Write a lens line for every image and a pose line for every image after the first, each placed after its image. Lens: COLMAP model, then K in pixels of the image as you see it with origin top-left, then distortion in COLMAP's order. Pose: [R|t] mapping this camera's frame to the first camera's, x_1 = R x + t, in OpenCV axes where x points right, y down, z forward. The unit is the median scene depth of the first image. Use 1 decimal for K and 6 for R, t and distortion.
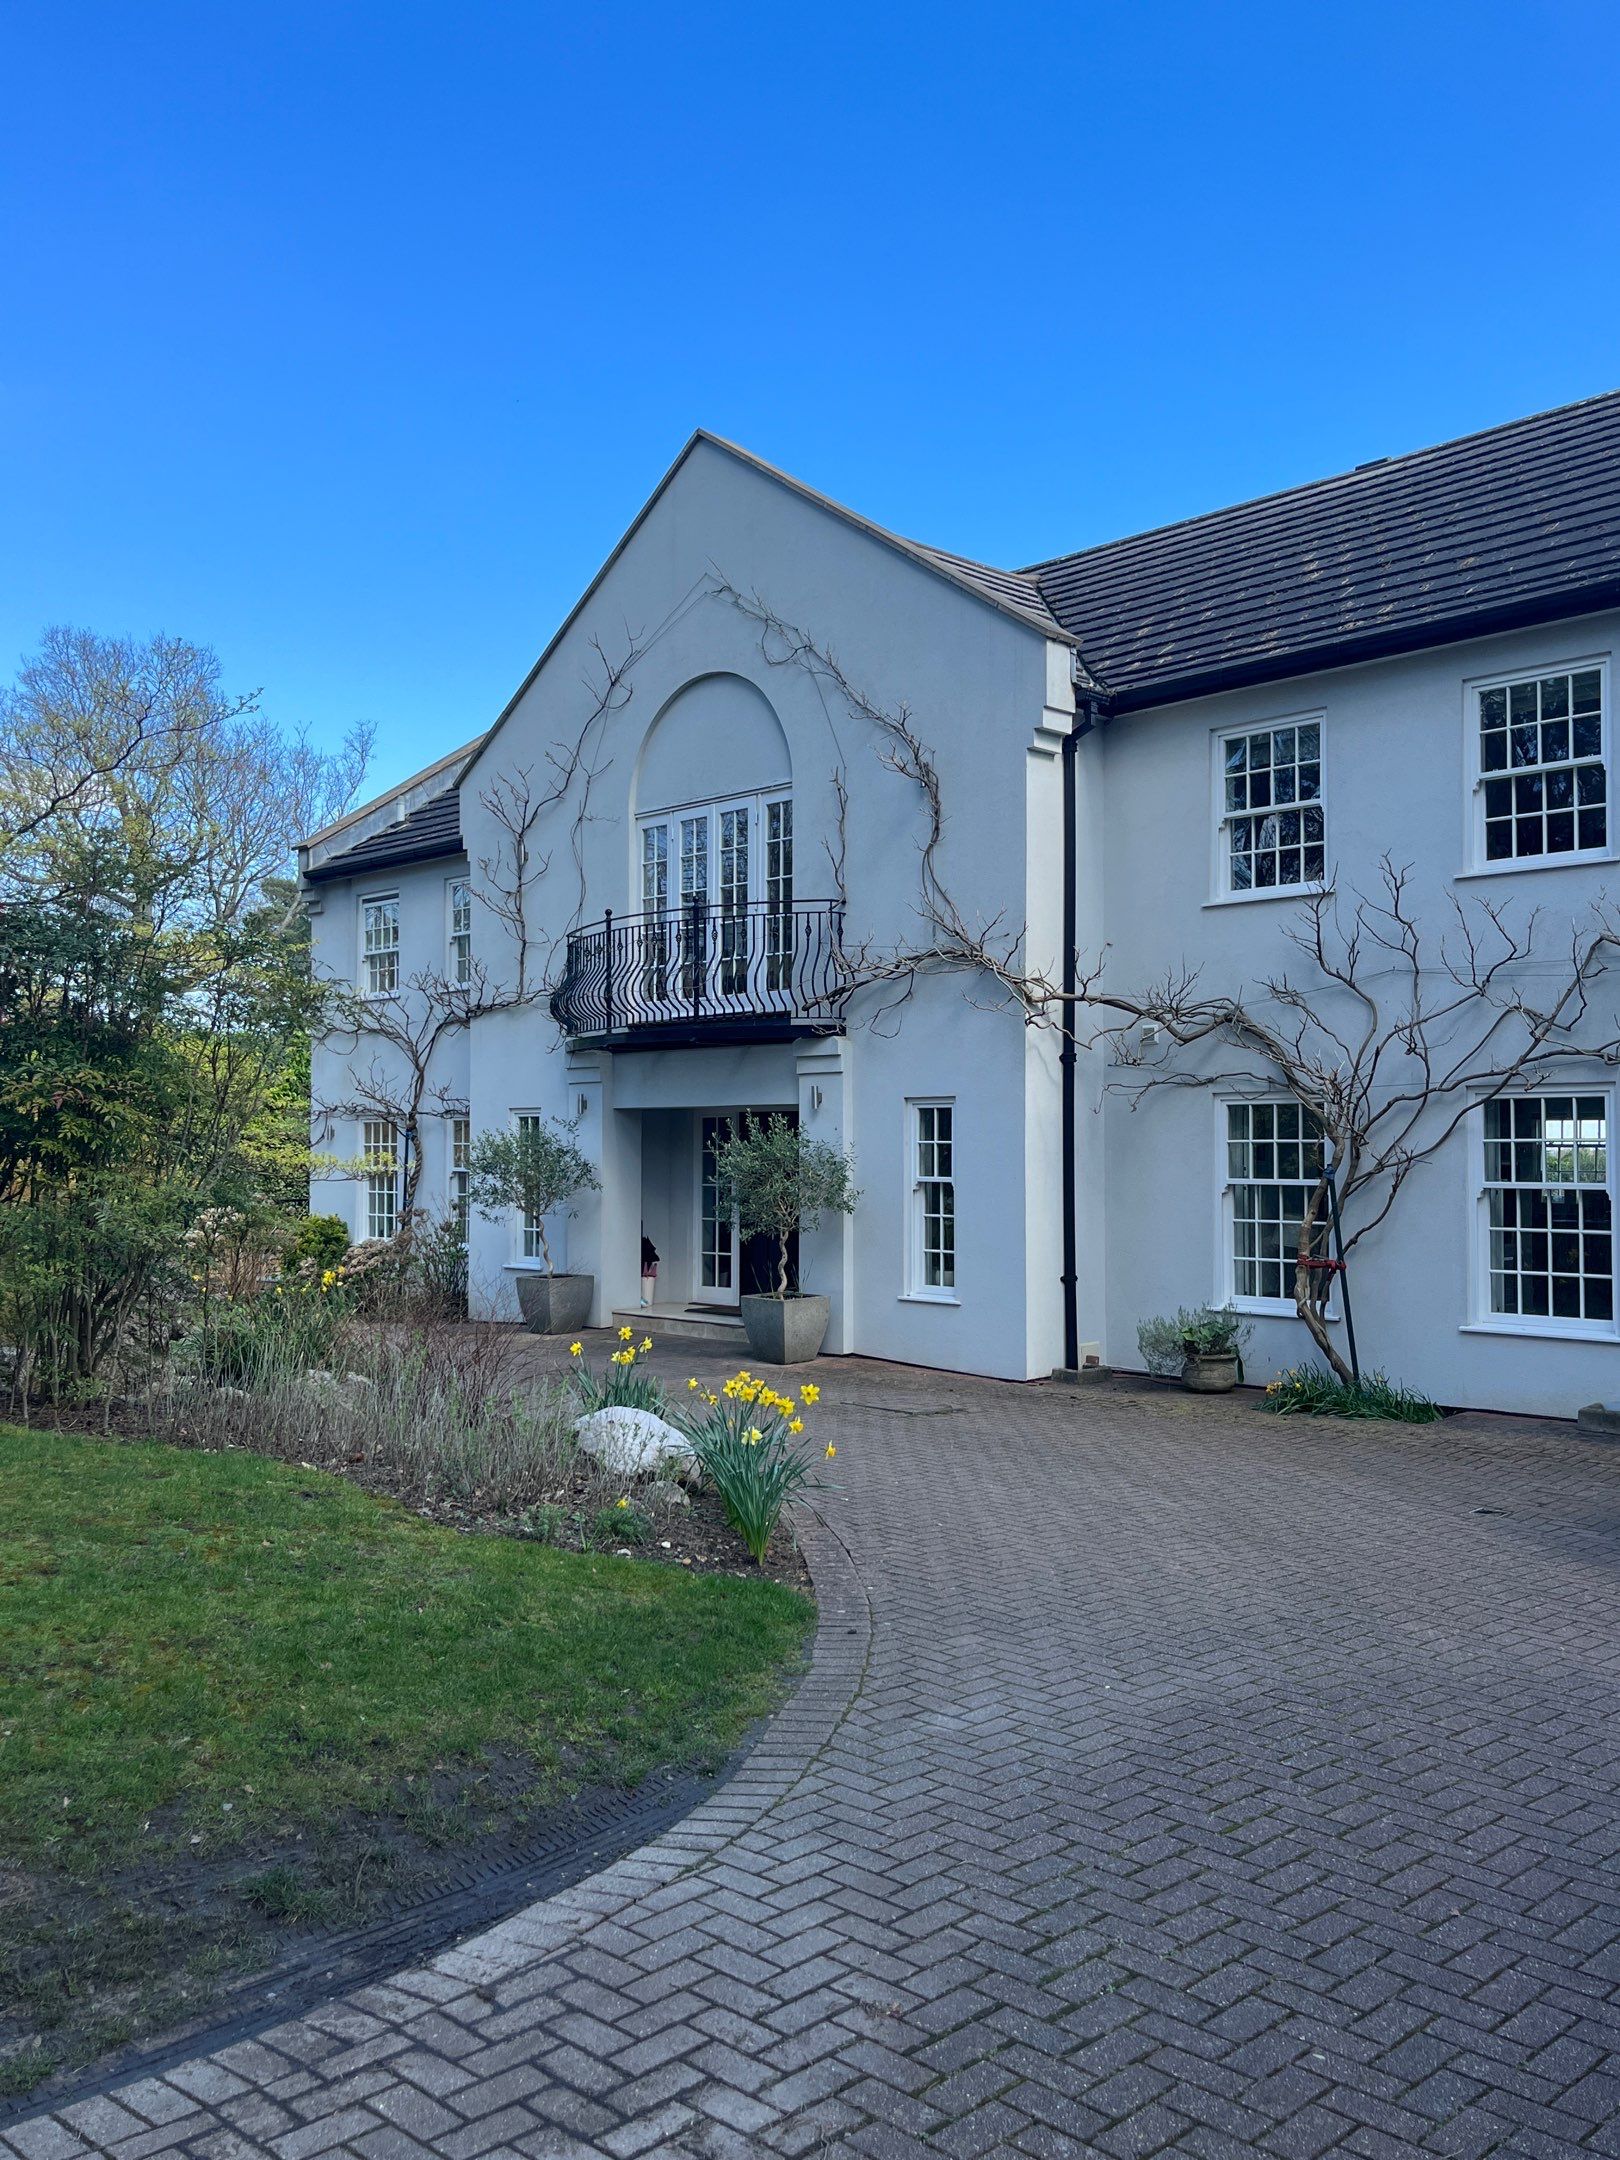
lens RADIAL K [[1809.3, 0, 830.0], [0, 1809.3, 1097.0], [0, 0, 1]] dist [0.135137, -0.373205]
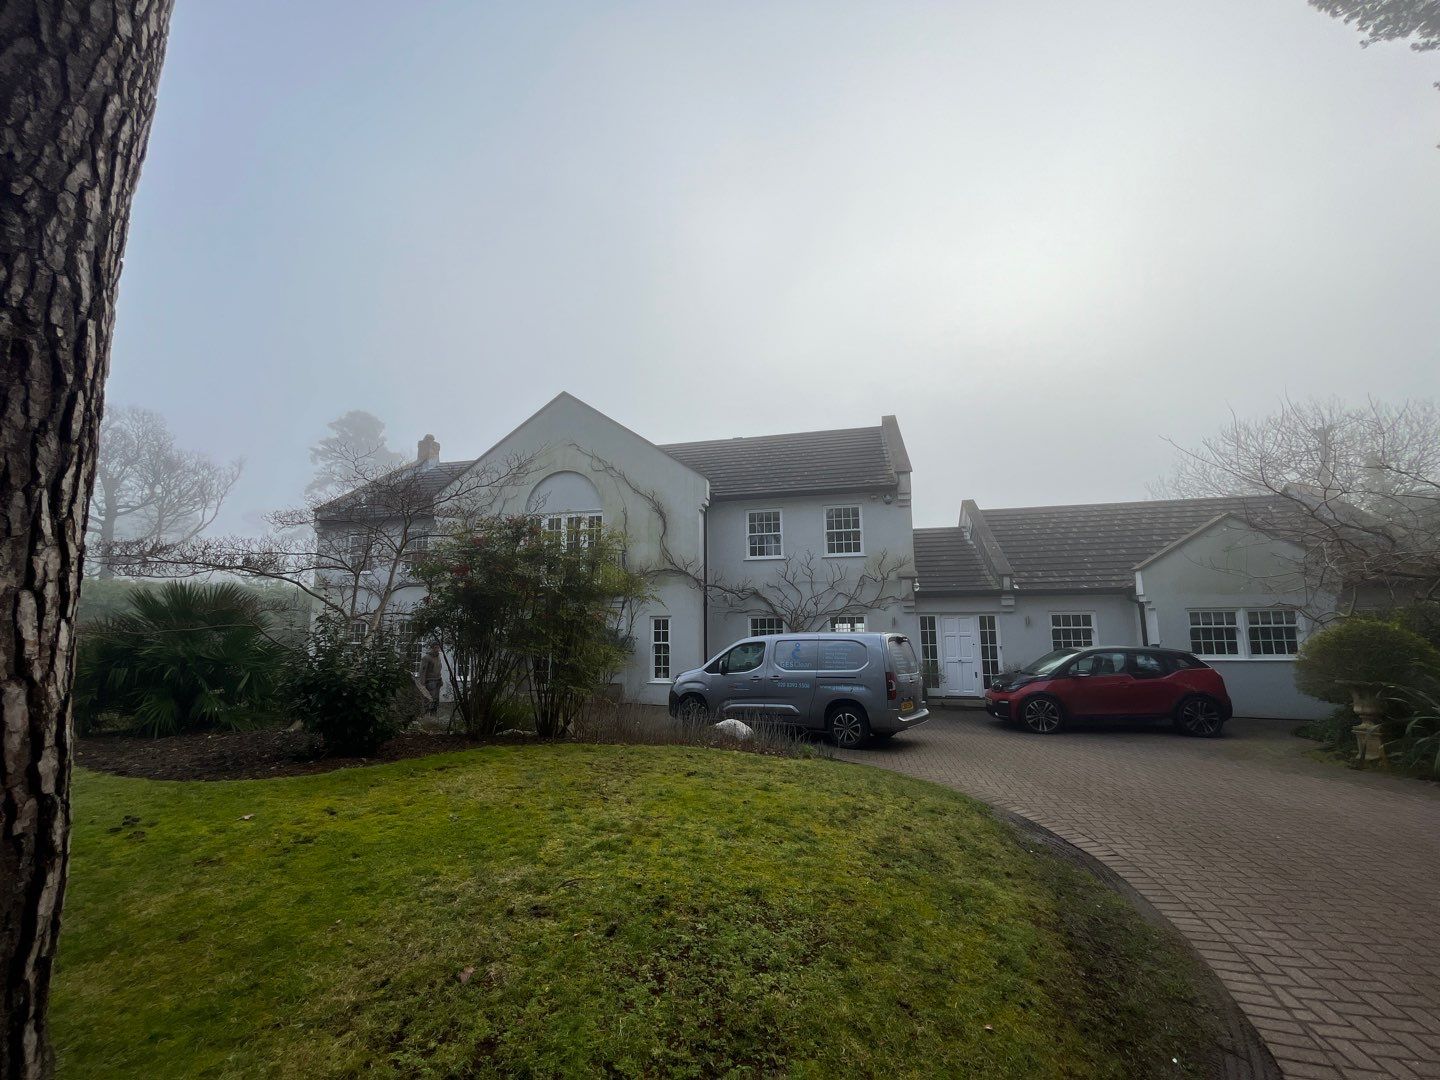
lens RADIAL K [[583.7, 0, 718.0], [0, 583.7, 542.1], [0, 0, 1]] dist [-0.001989, -0.000264]
pose [[0.843751, 0.072401, 0.531830, -0.413891], [-0.006508, 0.992168, -0.124744, -0.001171], [-0.536696, 0.101792, 0.837613, 0.101739]]
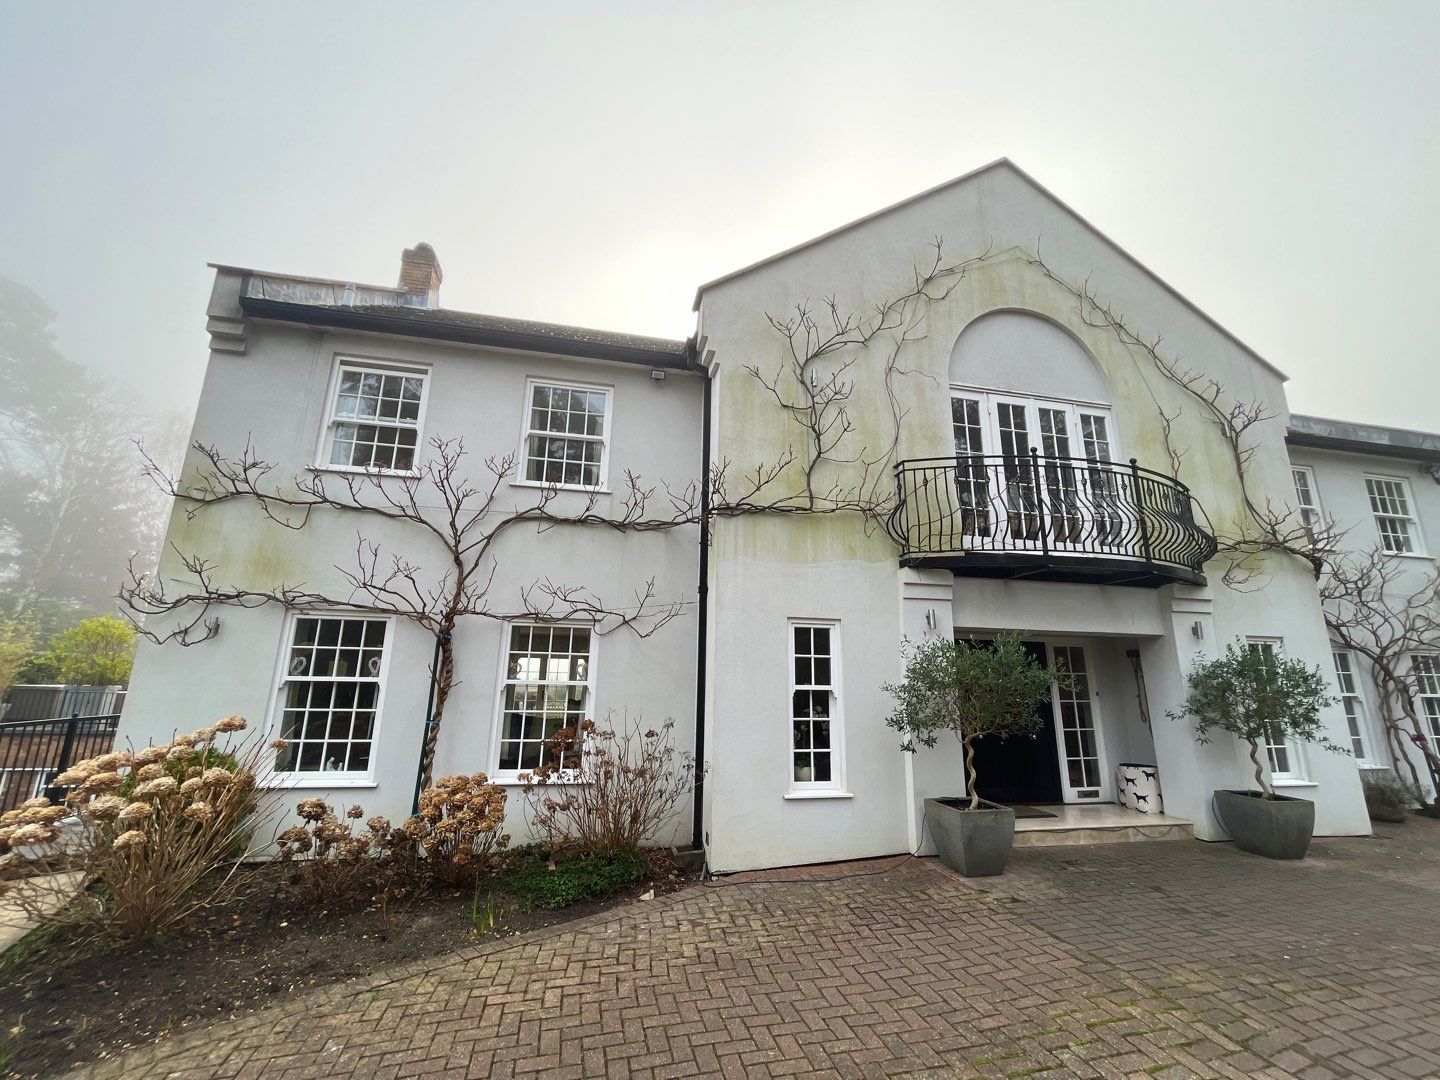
lens RADIAL K [[583.7, 0, 718.0], [0, 583.7, 542.1], [0, 0, 1]] dist [-0.001989, -0.000264]
pose [[0.532247, 0.206417, 0.821039, -0.599622], [-0.038249, 0.974693, -0.220252, 0.047867], [-0.845724, 0.085824, 0.526673, 1.152414]]
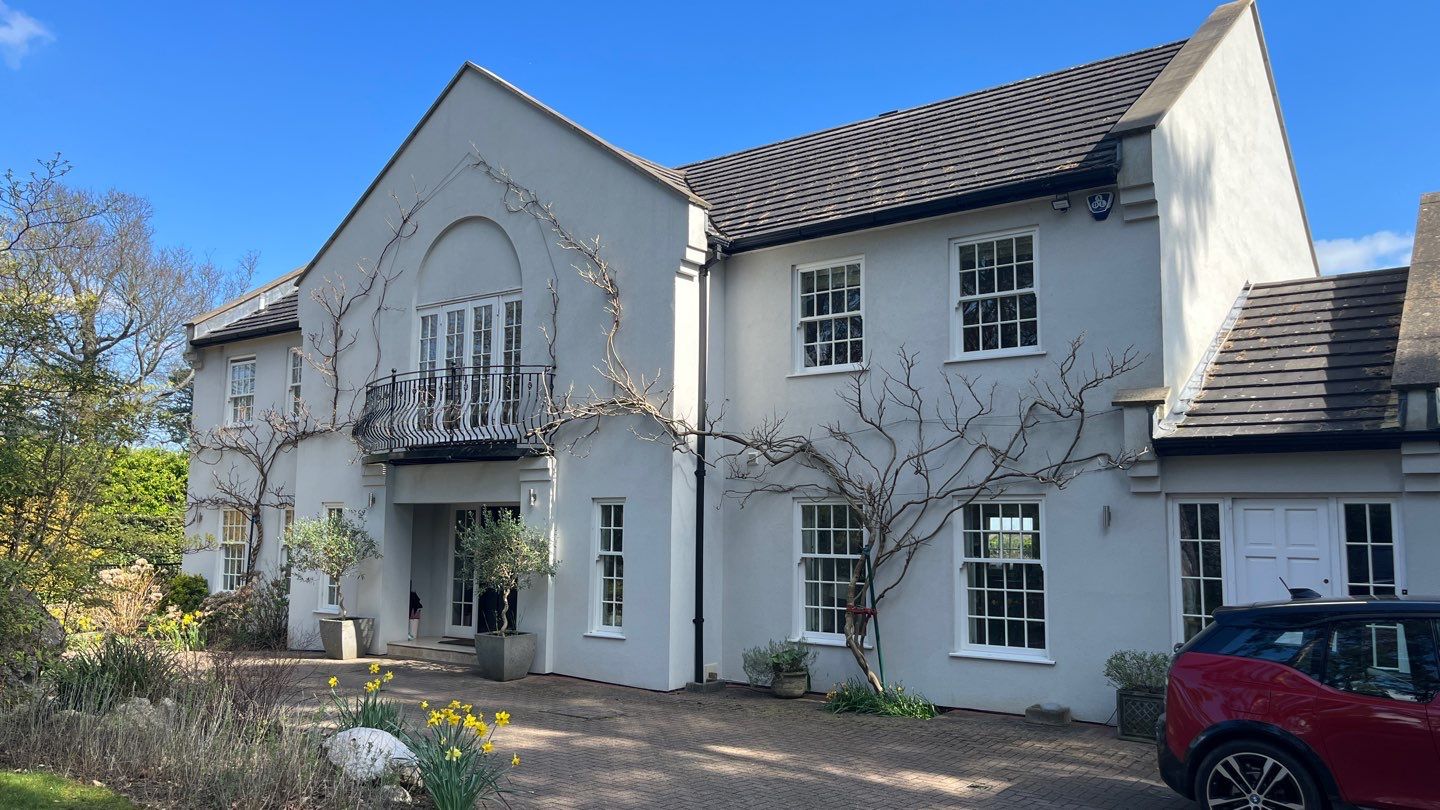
lens RADIAL K [[1104.8, 0, 716.9], [0, 1104.8, 402.2], [0, 0, 1]] dist [0.077976, -0.086906]
pose [[0.989426, 0.025822, 0.142724, 0.011509], [-0.013388, 0.996083, -0.087403, 0.000153], [-0.144422, 0.084568, 0.985896, 0.079825]]
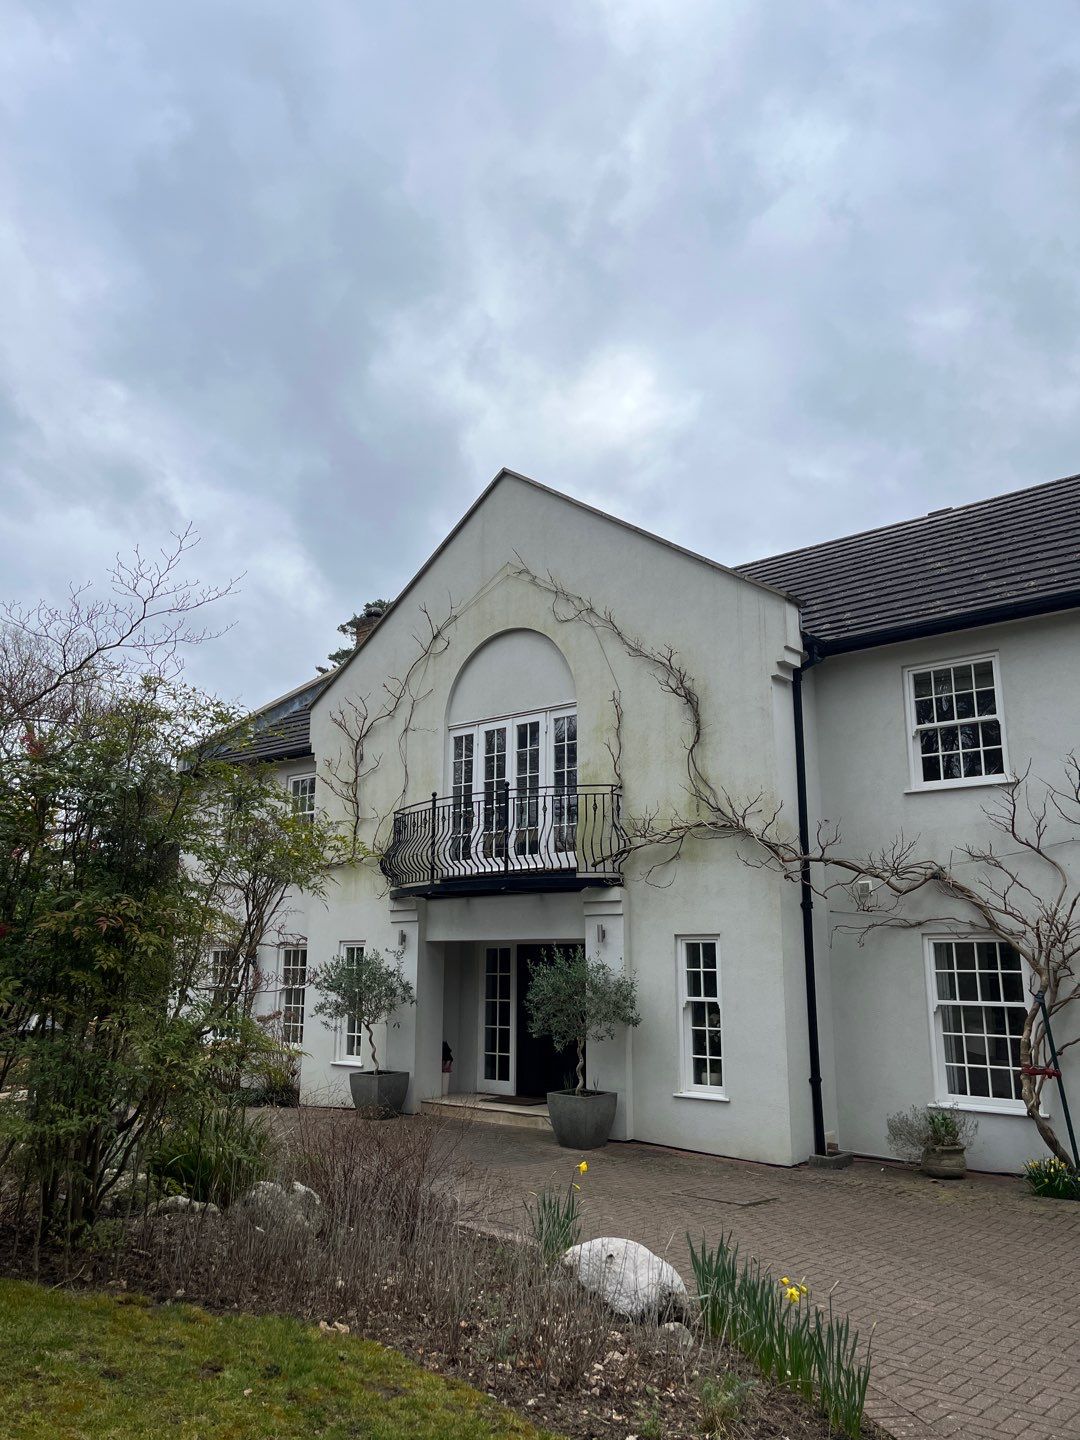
lens RADIAL K [[1099.1, 0, 534.3], [0, 1099.1, 723.3], [0, 0, 1]] dist [0.067733, -0.105493]
pose [[0.996884, 0.022418, 0.075631, -0.130058], [-0.007691, 0.981821, -0.189654, 0.002632], [-0.078508, 0.188482, 0.978934, 0.203473]]
